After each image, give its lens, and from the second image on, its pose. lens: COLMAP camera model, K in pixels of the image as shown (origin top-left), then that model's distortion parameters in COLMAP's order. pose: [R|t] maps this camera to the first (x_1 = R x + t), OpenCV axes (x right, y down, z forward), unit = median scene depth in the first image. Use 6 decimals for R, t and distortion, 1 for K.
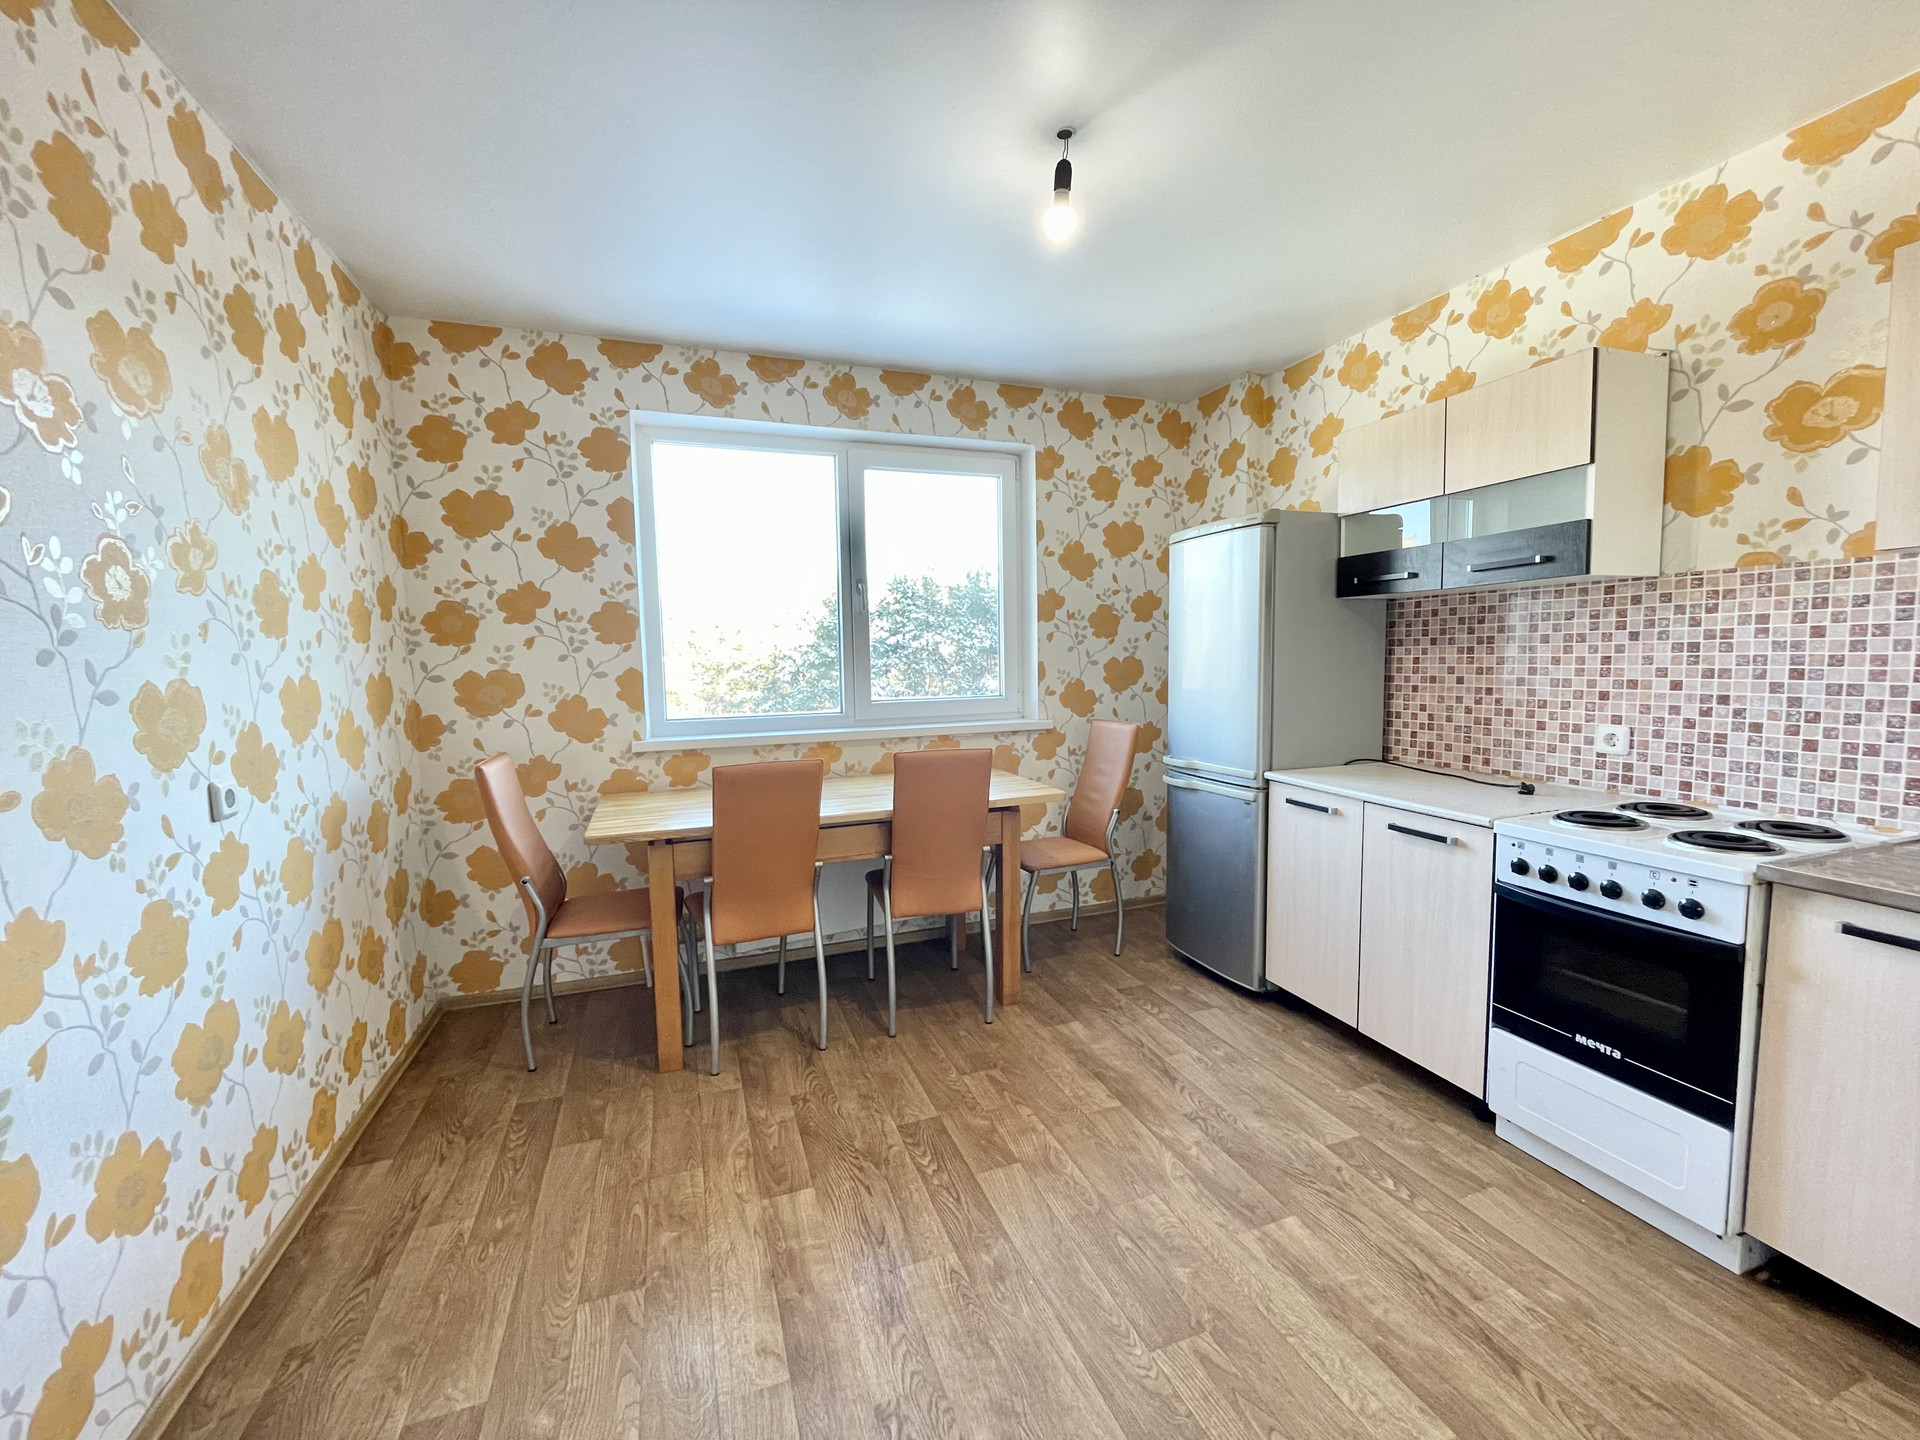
lens RADIAL K [[774.5, 0, 954.1], [0, 774.5, 720.9], [0, 0, 1]] dist [-0.002617, -0.000664]
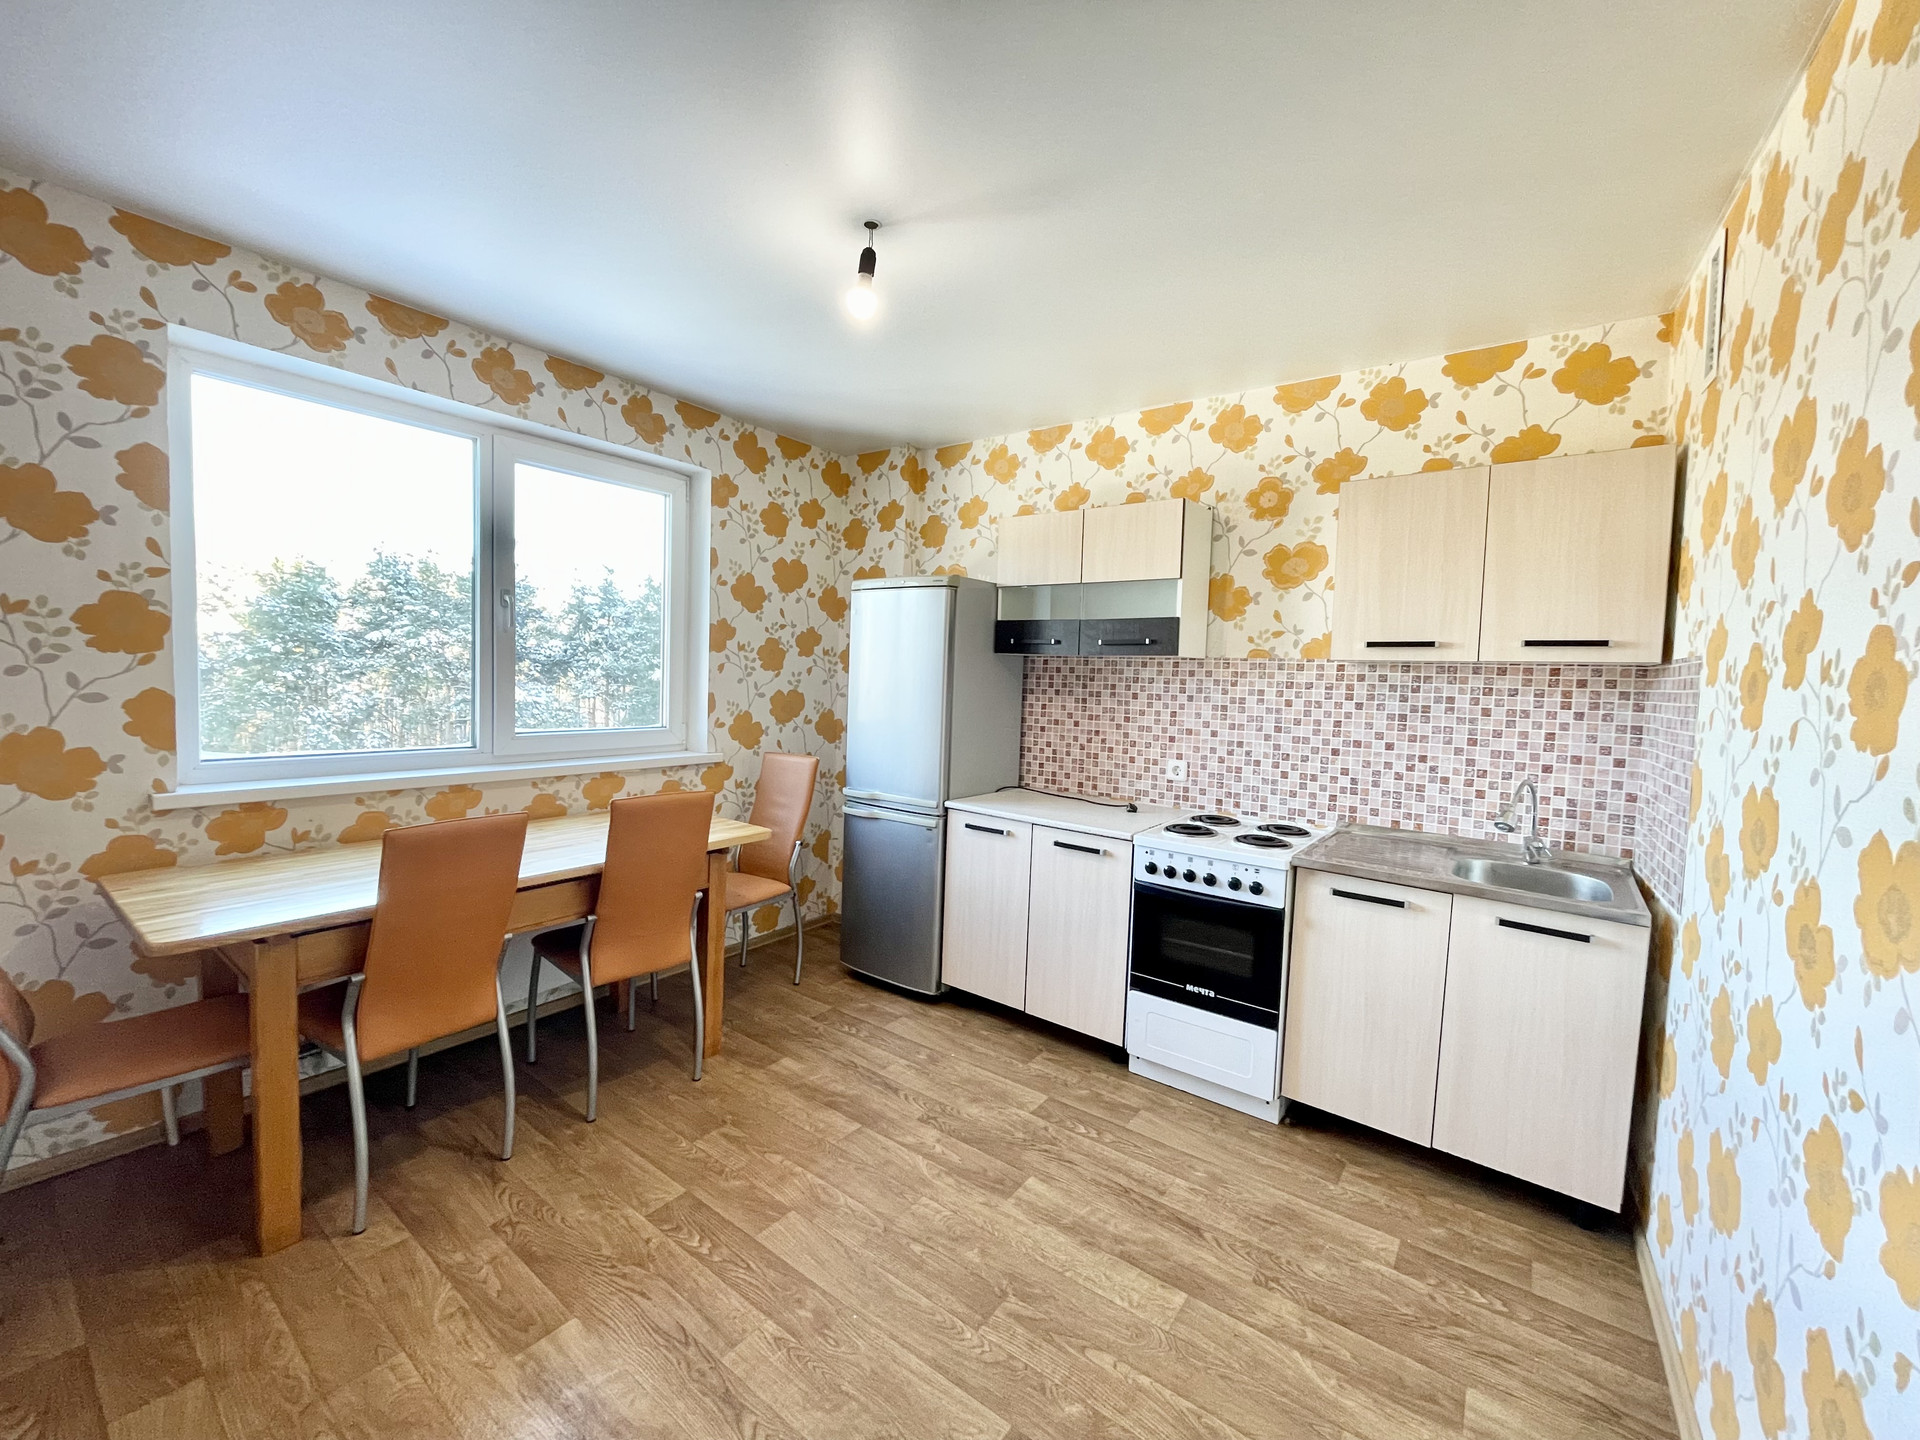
lens RADIAL K [[774.5, 0, 961.4], [0, 774.5, 722.2], [0, 0, 1]] dist [-0.002617, -0.000664]
pose [[0.835289, 0.012242, 0.549674, -0.230332], [-0.002714, 0.999832, -0.018143, -0.033353], [-0.549804, 0.013663, 0.835182, 0.029144]]
